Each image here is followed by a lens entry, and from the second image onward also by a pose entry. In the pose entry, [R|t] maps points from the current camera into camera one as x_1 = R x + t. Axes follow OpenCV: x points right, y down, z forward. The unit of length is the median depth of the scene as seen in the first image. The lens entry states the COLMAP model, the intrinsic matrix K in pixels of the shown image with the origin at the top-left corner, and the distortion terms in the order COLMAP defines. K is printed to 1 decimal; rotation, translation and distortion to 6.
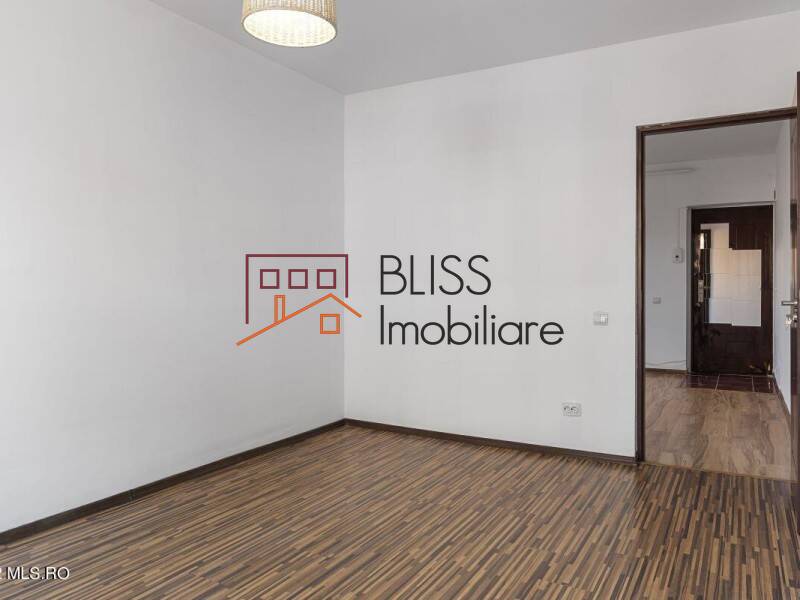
lens RADIAL K [[607.7, 0, 402.5], [0, 607.7, 287.7], [0, 0, 1]] dist [0.003249, 0.005912]
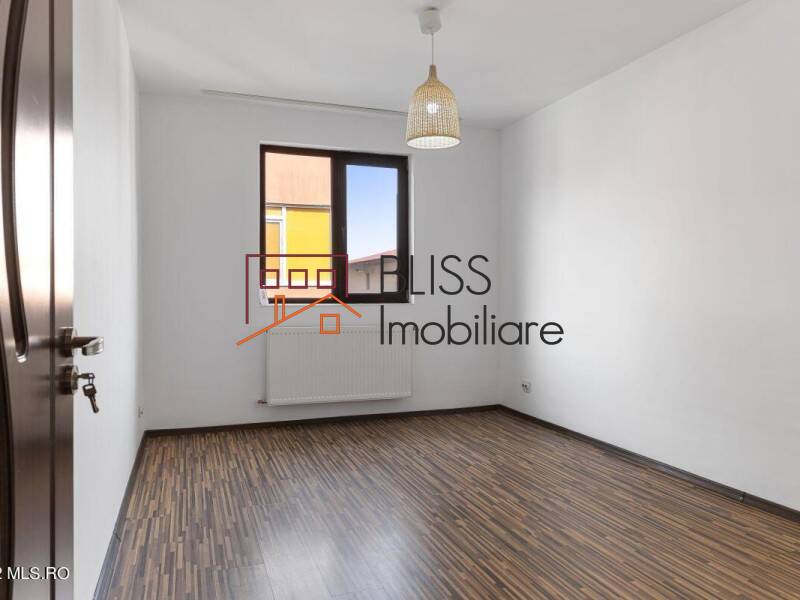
lens RADIAL K [[585.1, 0, 400.0], [0, 585.1, 300.0], [0, 0, 1]] dist [0.002846, 0.001250]
pose [[-0.656536, 0.009082, -0.754240, 0.787045], [0.001269, 0.999939, 0.010936, -0.005532], [0.754294, 0.006223, -0.656508, 1.398746]]
